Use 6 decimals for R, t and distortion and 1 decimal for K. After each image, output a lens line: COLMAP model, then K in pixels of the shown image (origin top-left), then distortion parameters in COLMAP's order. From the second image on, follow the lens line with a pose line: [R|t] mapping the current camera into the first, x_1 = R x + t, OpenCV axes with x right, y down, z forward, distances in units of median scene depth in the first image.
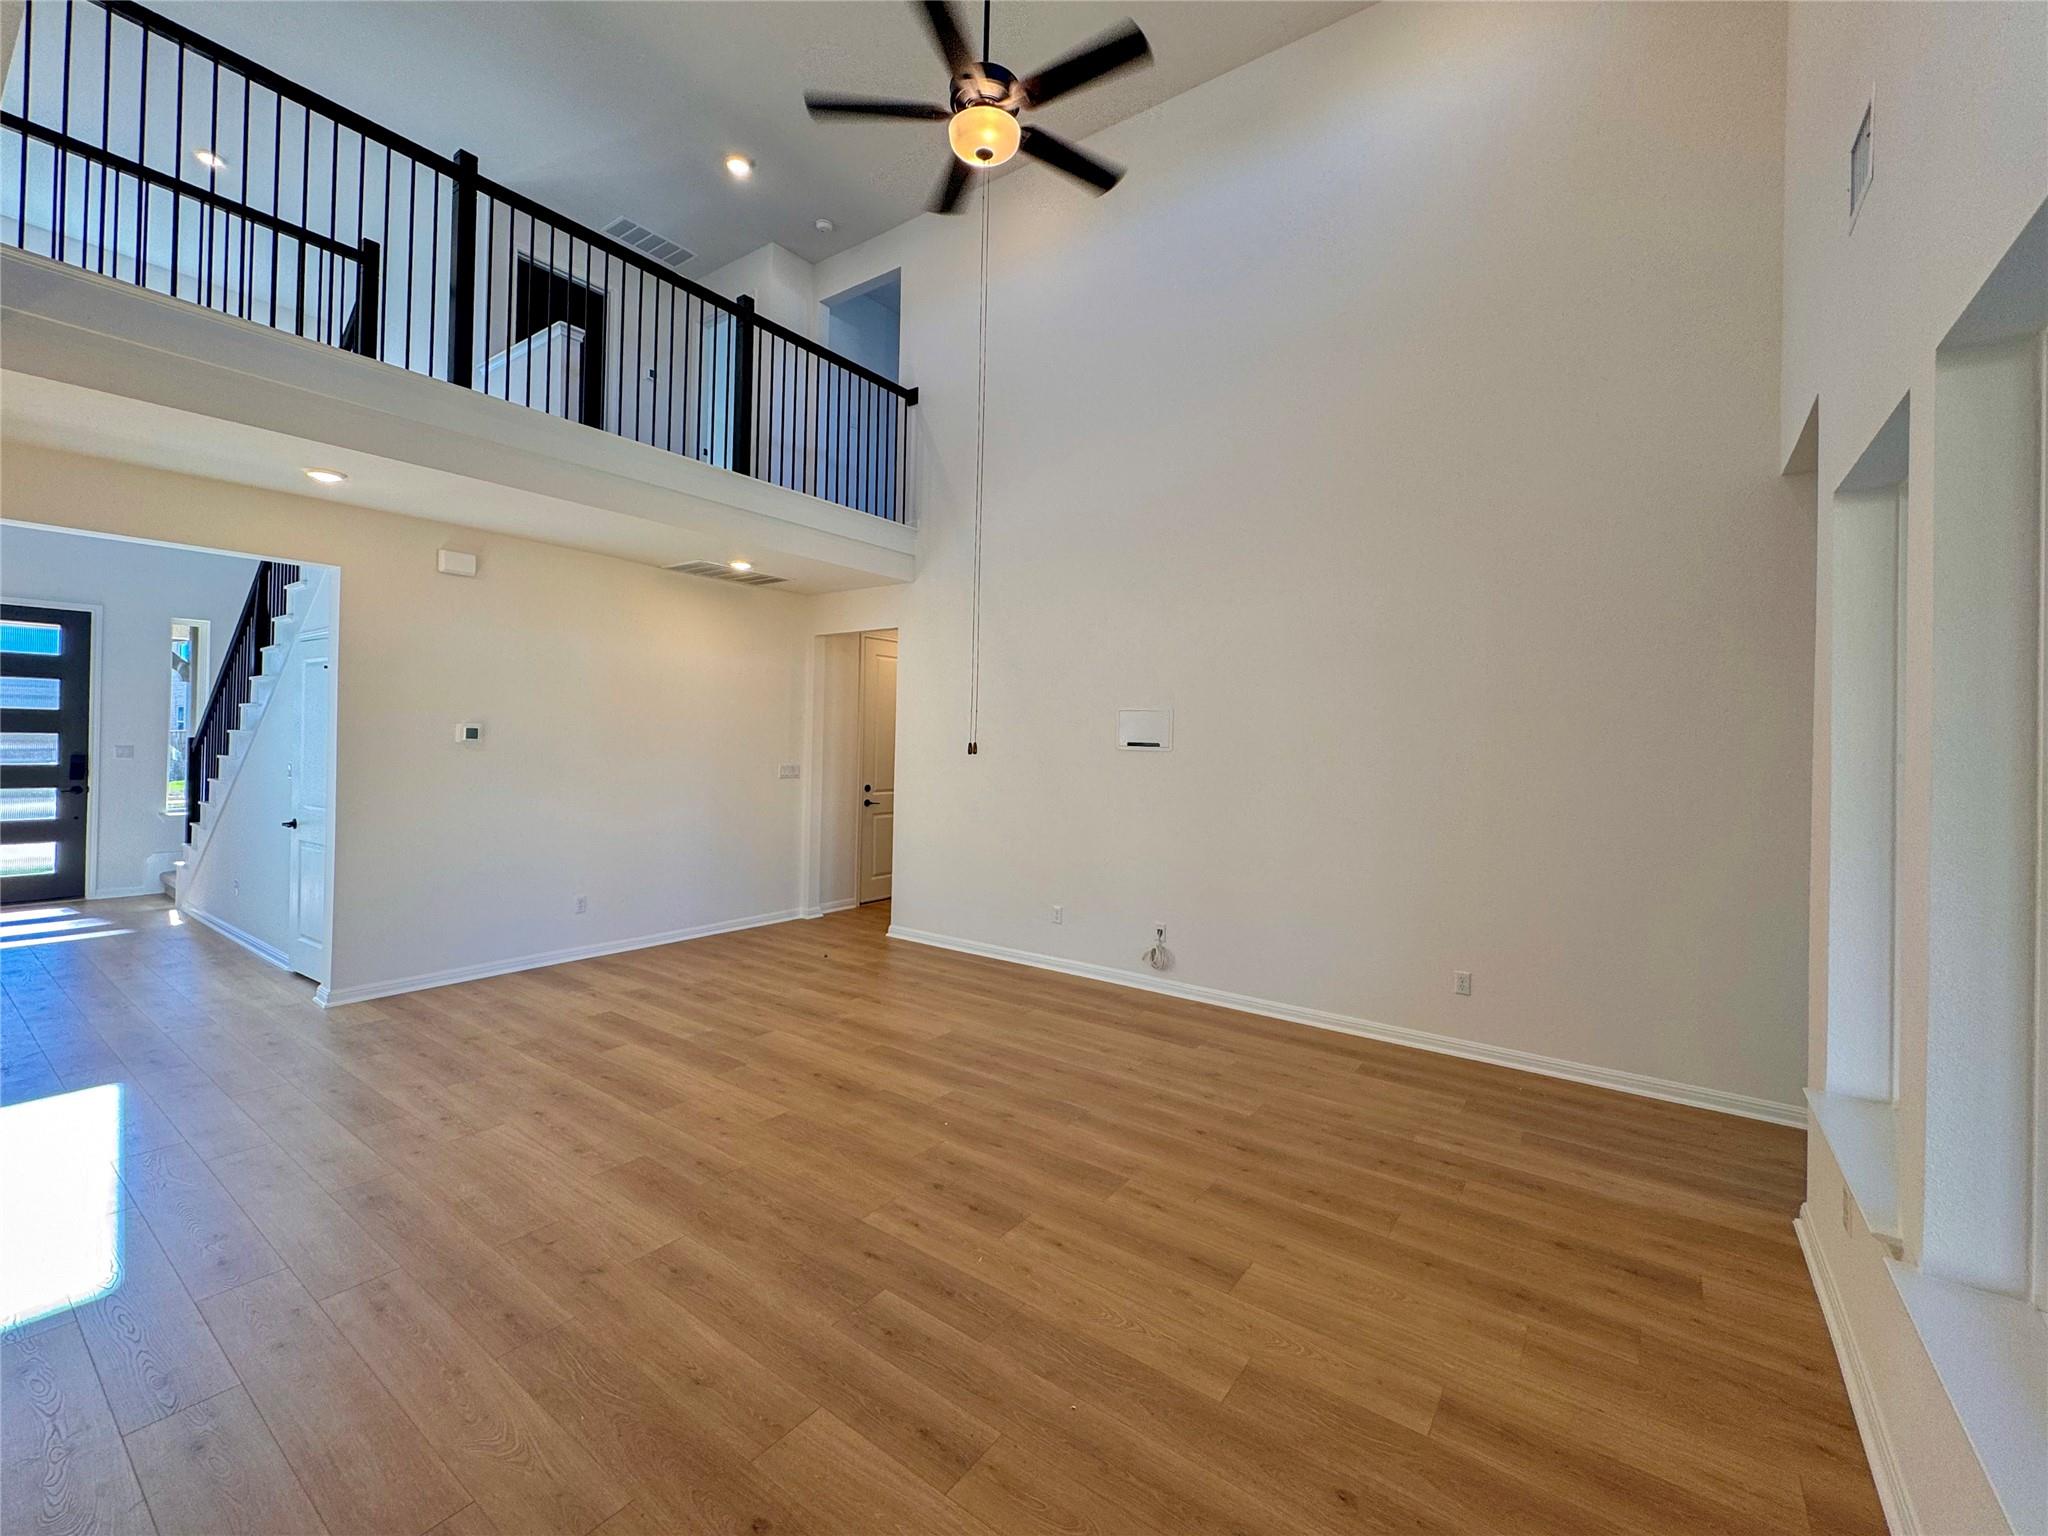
lens RADIAL K [[853.8, 0, 1026.1], [0, 853.8, 738.6], [0, 0, 1]] dist [-0.001352, -0.000453]
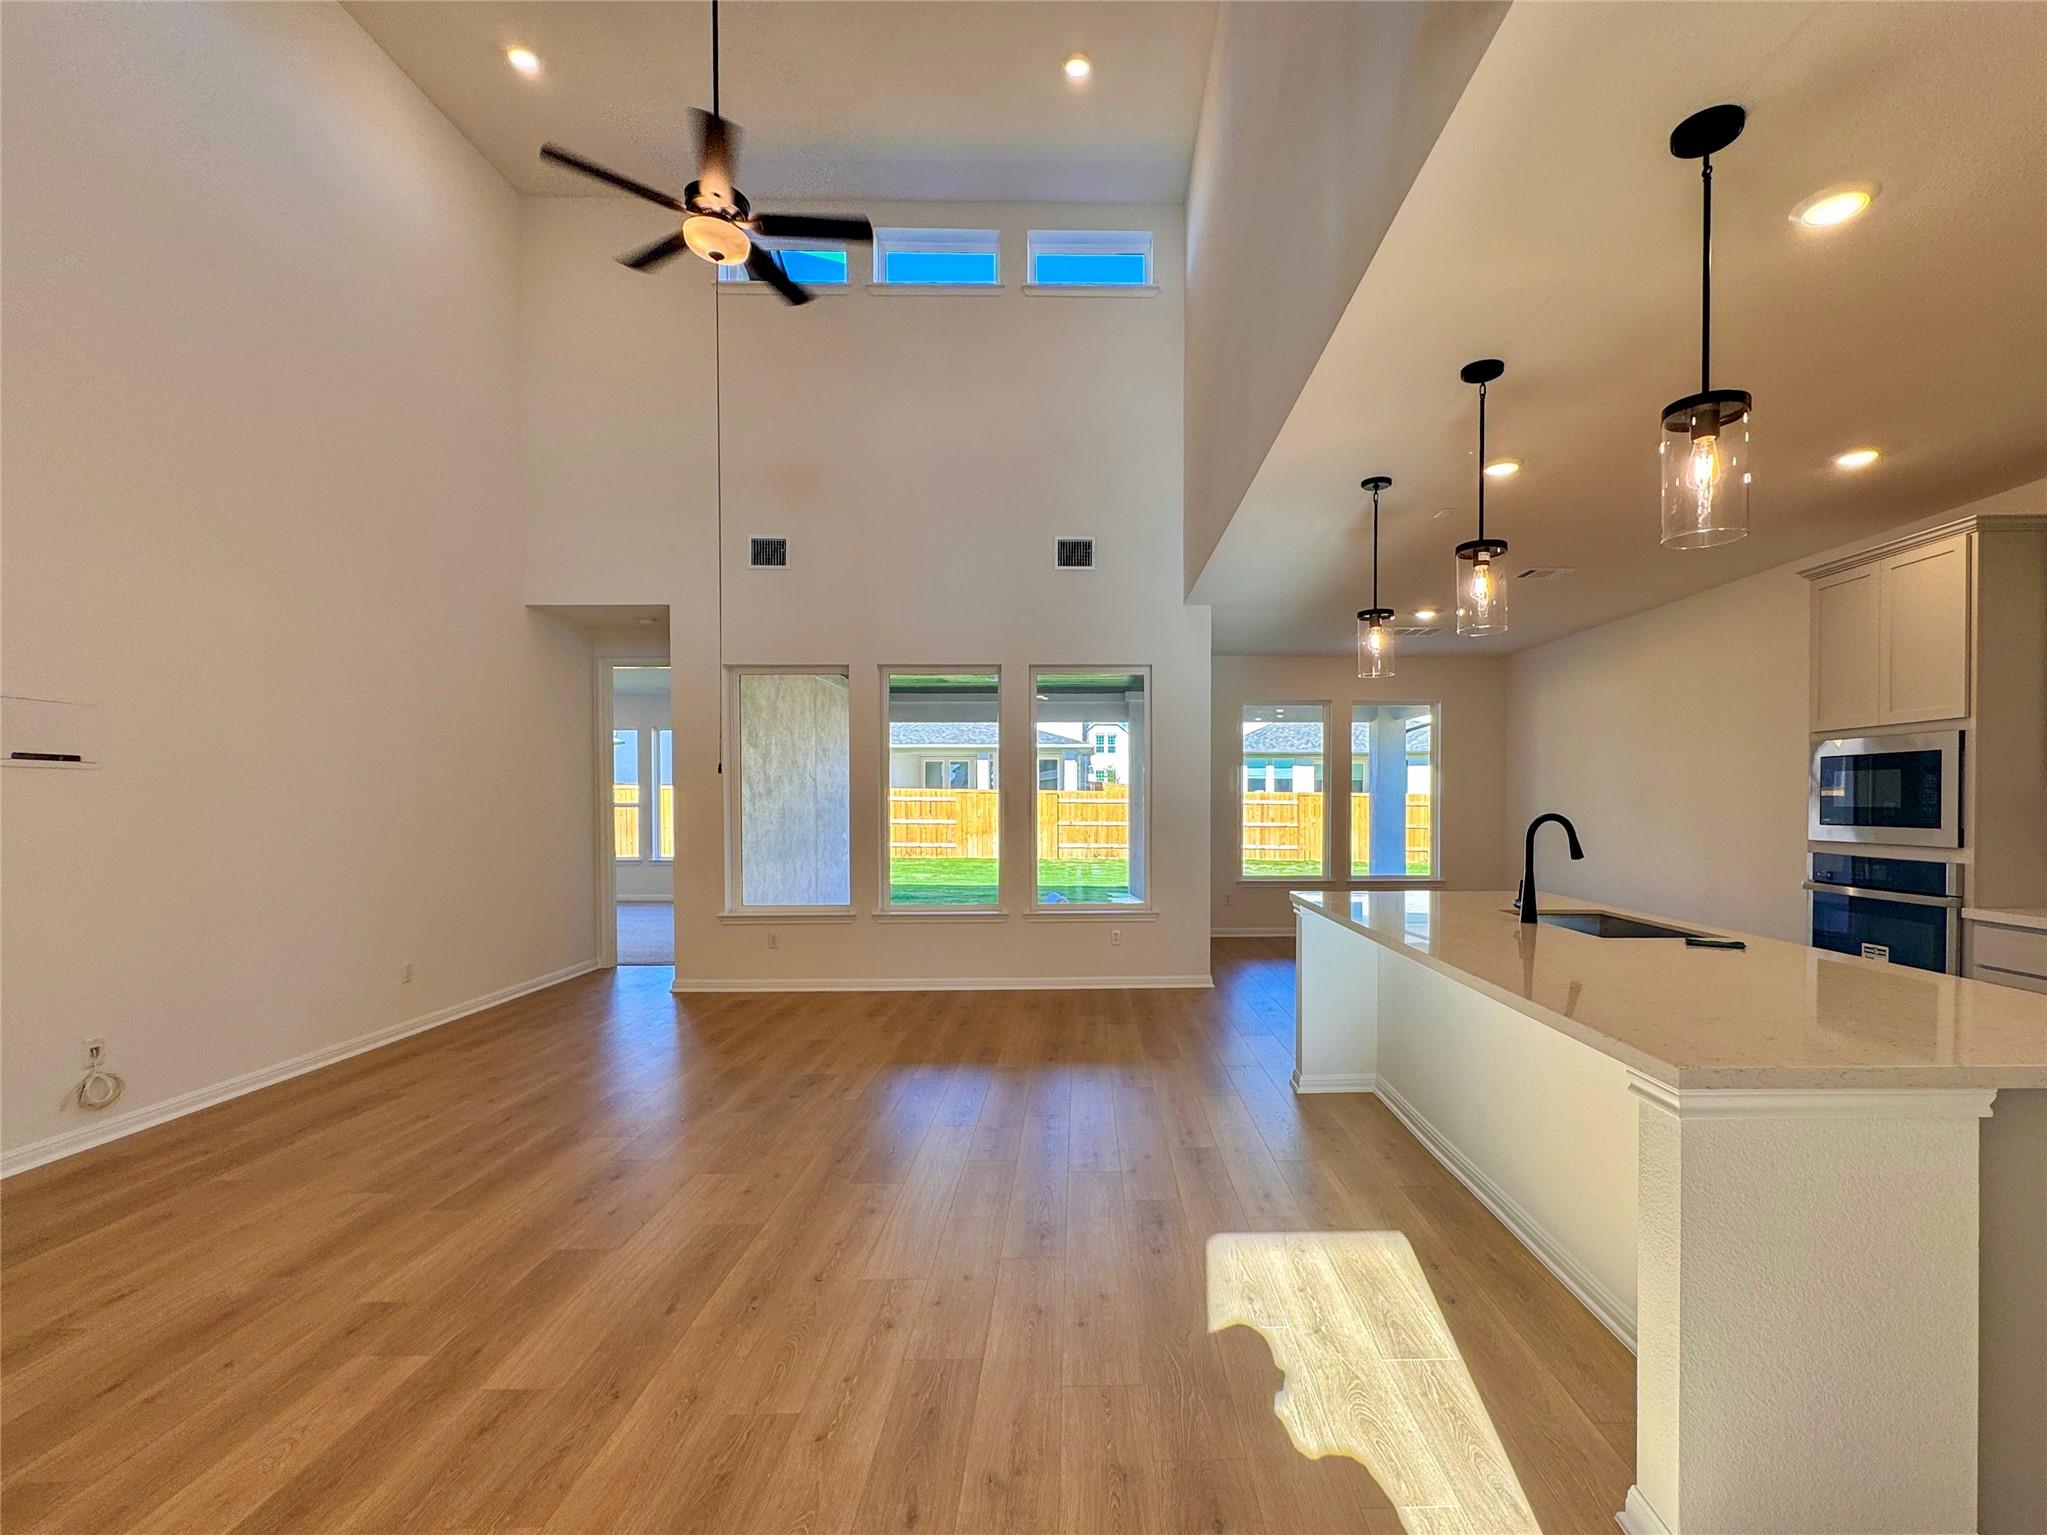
lens RADIAL K [[886.8, 0, 1097.5], [0, 886.8, 804.7], [0, 0, 1]] dist [0.001252, -0.000116]
pose [[-0.596010, -0.029519, 0.802435, -1.002593], [-0.014749, 0.999558, 0.025815, 0.016941], [-0.802842, 0.003551, -0.596182, 0.972737]]
